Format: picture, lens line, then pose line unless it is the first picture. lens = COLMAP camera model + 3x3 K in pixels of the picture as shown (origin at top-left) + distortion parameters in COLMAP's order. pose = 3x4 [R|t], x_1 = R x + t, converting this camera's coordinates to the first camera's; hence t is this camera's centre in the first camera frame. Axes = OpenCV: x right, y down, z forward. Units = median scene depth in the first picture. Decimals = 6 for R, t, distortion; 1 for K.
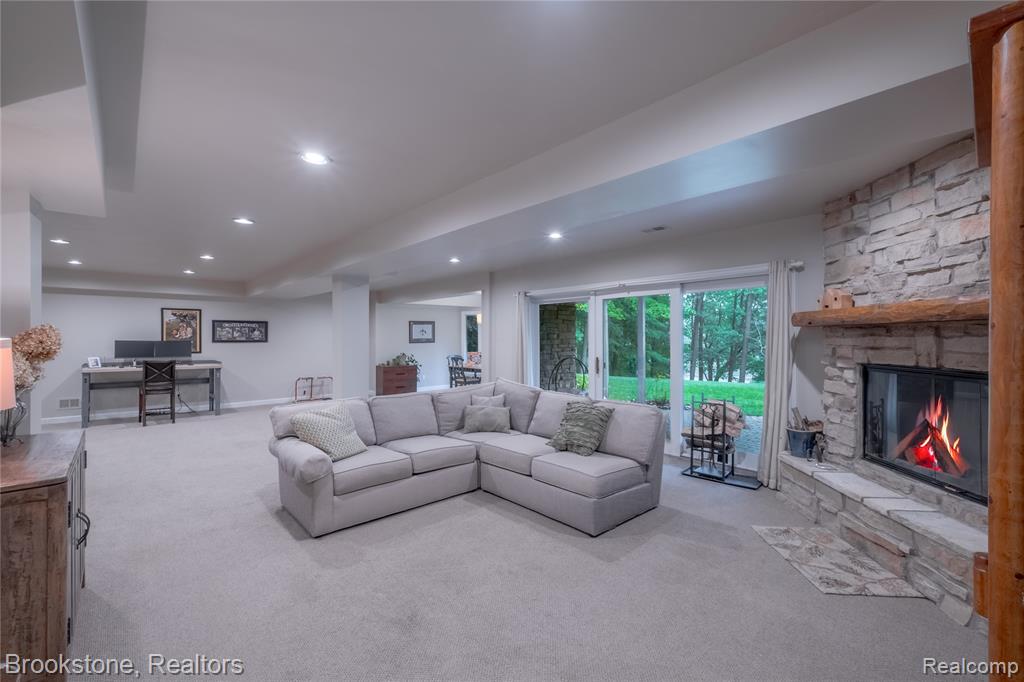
lens RADIAL K [[435.3, 0, 515.4], [0, 435.3, 339.9], [0, 0, 1]] dist [0.002768, -0.000094]
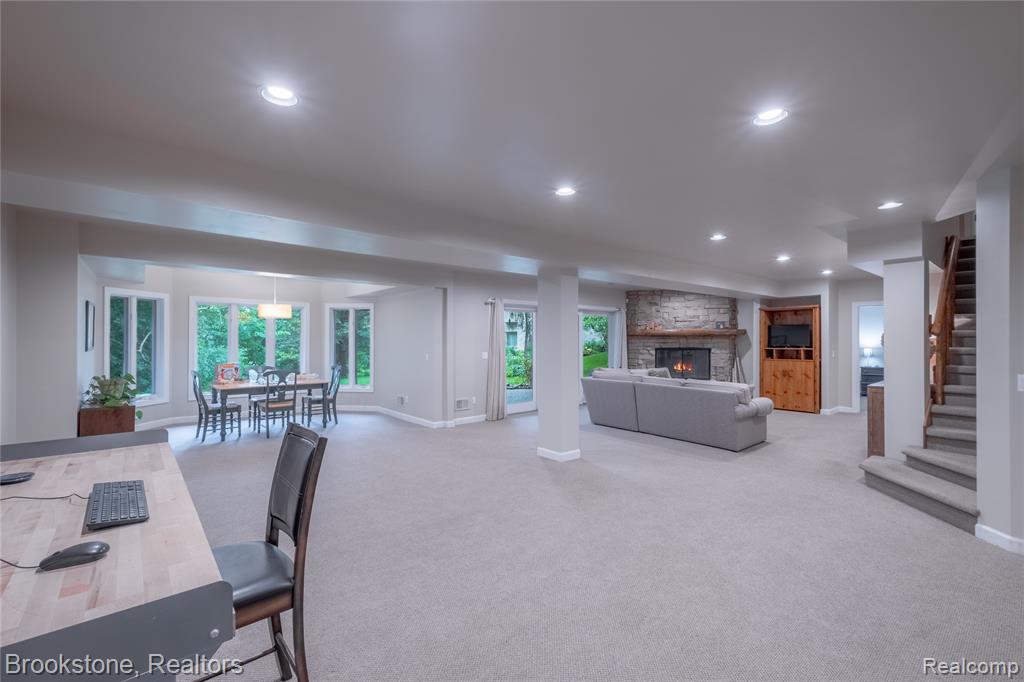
lens RADIAL K [[435.3, 0, 515.4], [0, 435.3, 339.9], [0, 0, 1]] dist [0.002768, -0.000094]
pose [[0.029248, 0.003402, 0.999566, -1.000830], [0.006525, 0.999972, -0.003595, 0.001033], [-0.999551, 0.006628, 0.029225, 0.837720]]
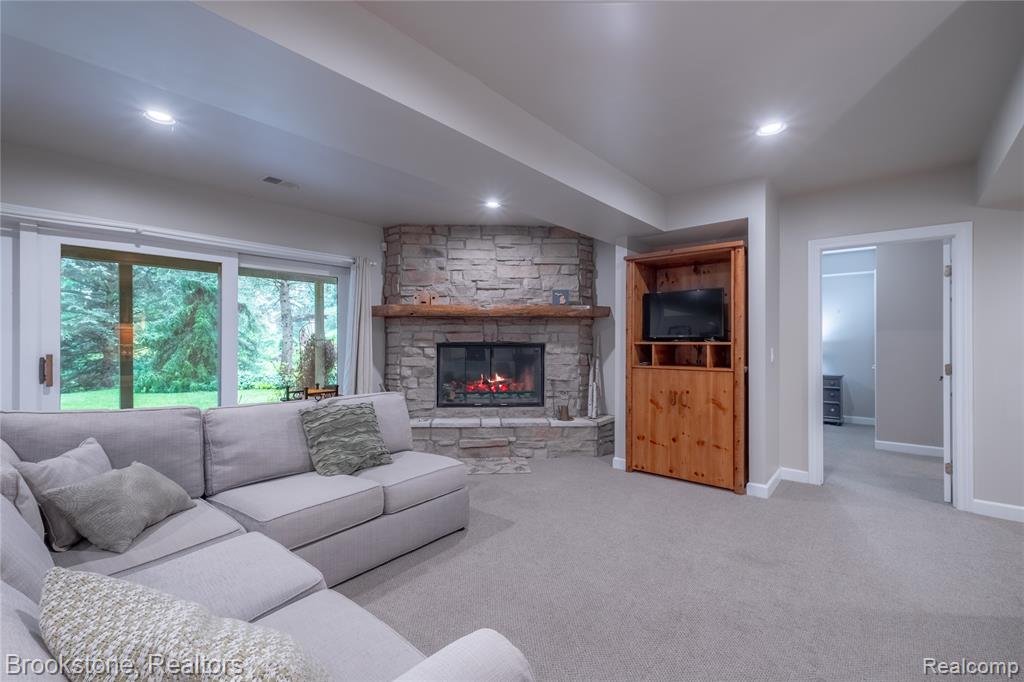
lens RADIAL K [[413.4, 0, 530.7], [0, 413.4, 340.3], [0, 0, 1]] dist [0.000343, -0.000033]
pose [[-0.136395, 0.000239, 0.990654, -0.285706], [0.005692, 0.999984, 0.000543, 0.020450], [-0.990638, 0.005712, -0.136395, 0.390856]]
